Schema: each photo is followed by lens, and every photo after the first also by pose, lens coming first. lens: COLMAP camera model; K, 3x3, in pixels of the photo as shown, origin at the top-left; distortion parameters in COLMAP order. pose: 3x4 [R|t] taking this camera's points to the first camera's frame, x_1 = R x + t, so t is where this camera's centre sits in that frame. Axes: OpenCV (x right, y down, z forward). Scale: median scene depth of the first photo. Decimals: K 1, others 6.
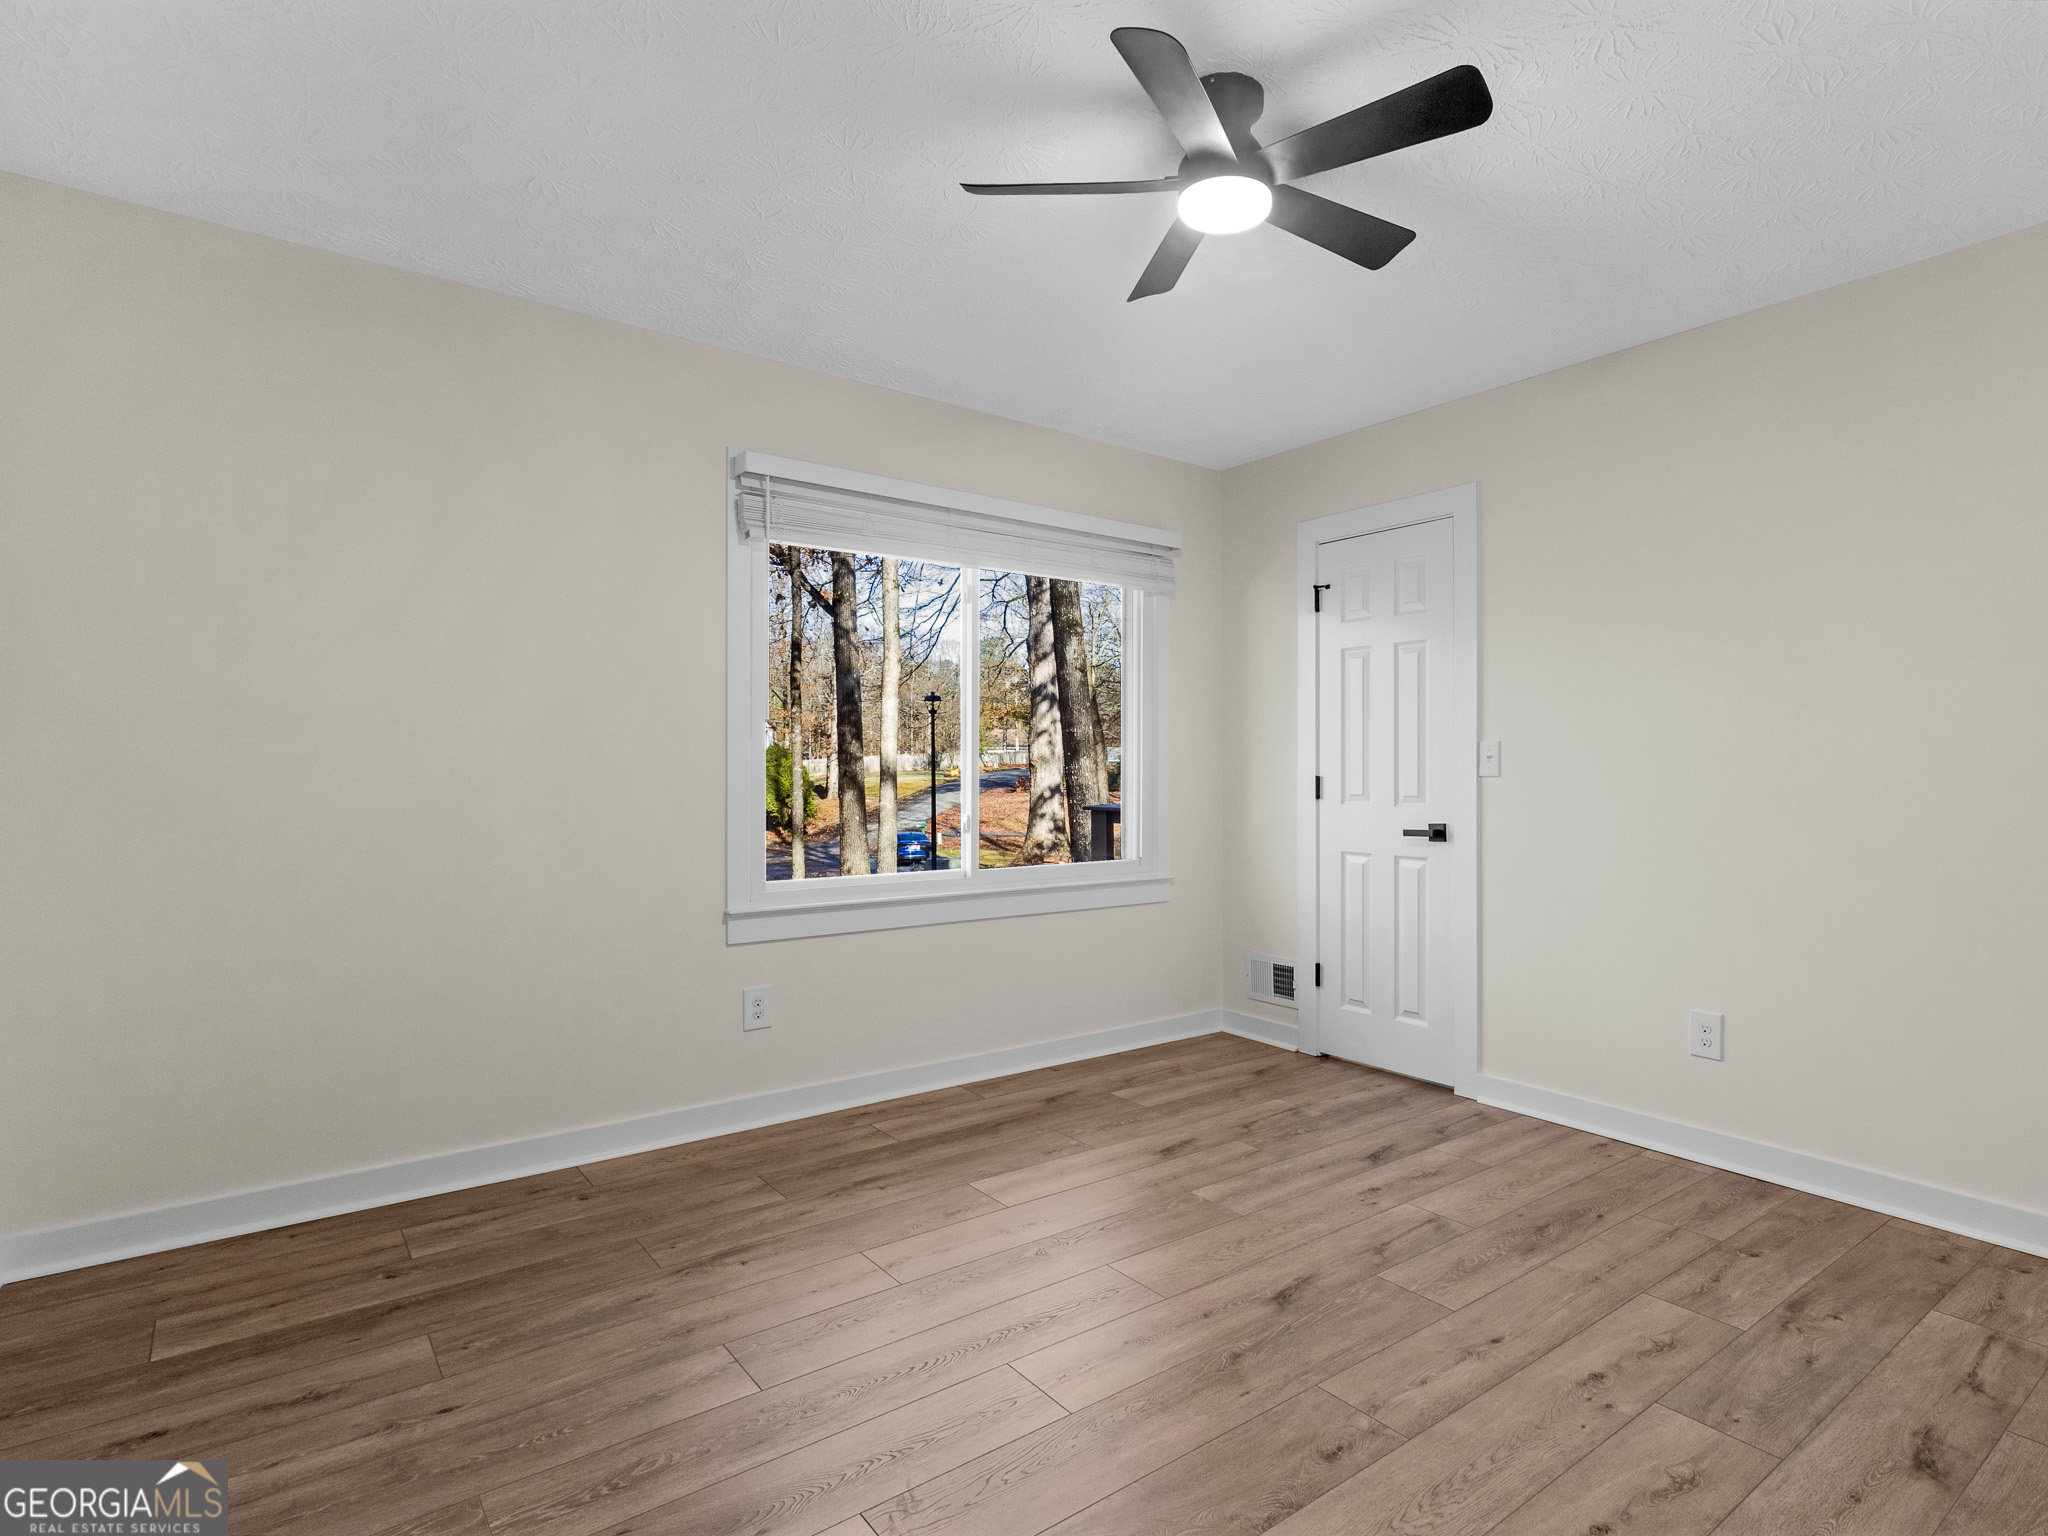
lens RADIAL K [[1063.8, 0, 1020.6], [0, 1063.8, 763.5], [0, 0, 1]] dist [-0.000953, 0.001521]
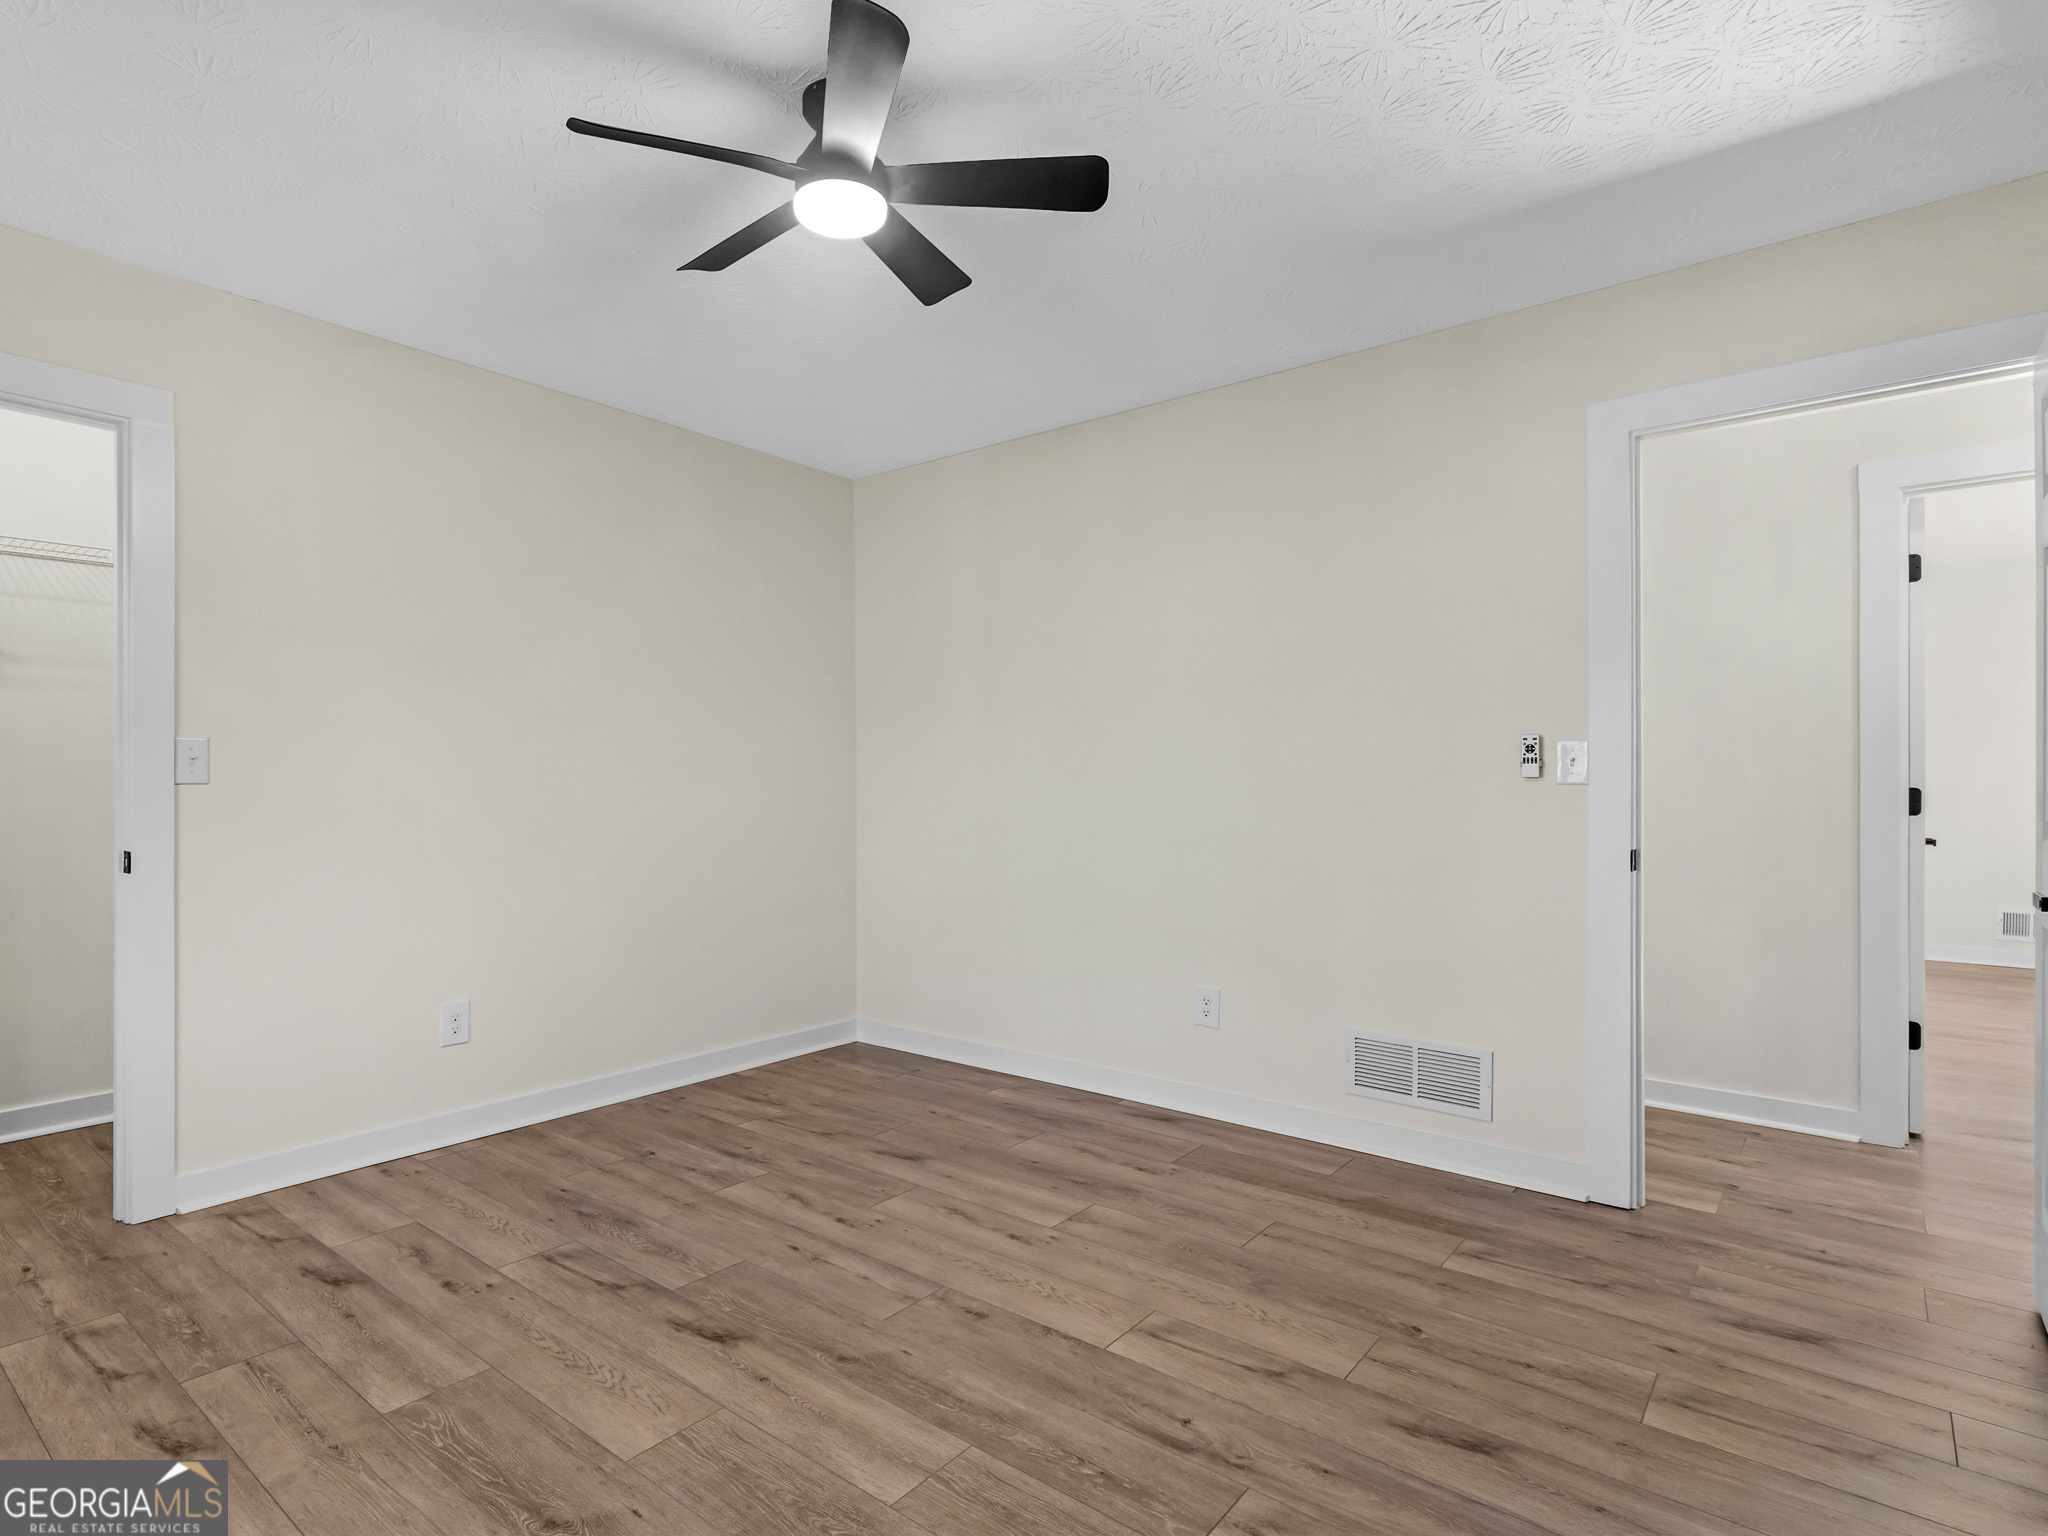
lens RADIAL K [[1059.2, 0, 1029.1], [0, 1059.2, 778.7], [0, 0, 1]] dist [0.002497, -0.000102]
pose [[-0.265038, -0.004635, 0.964227, -0.589799], [-0.008826, 0.999958, 0.002381, 0.001791], [-0.964198, -0.007879, -0.265068, 0.799842]]
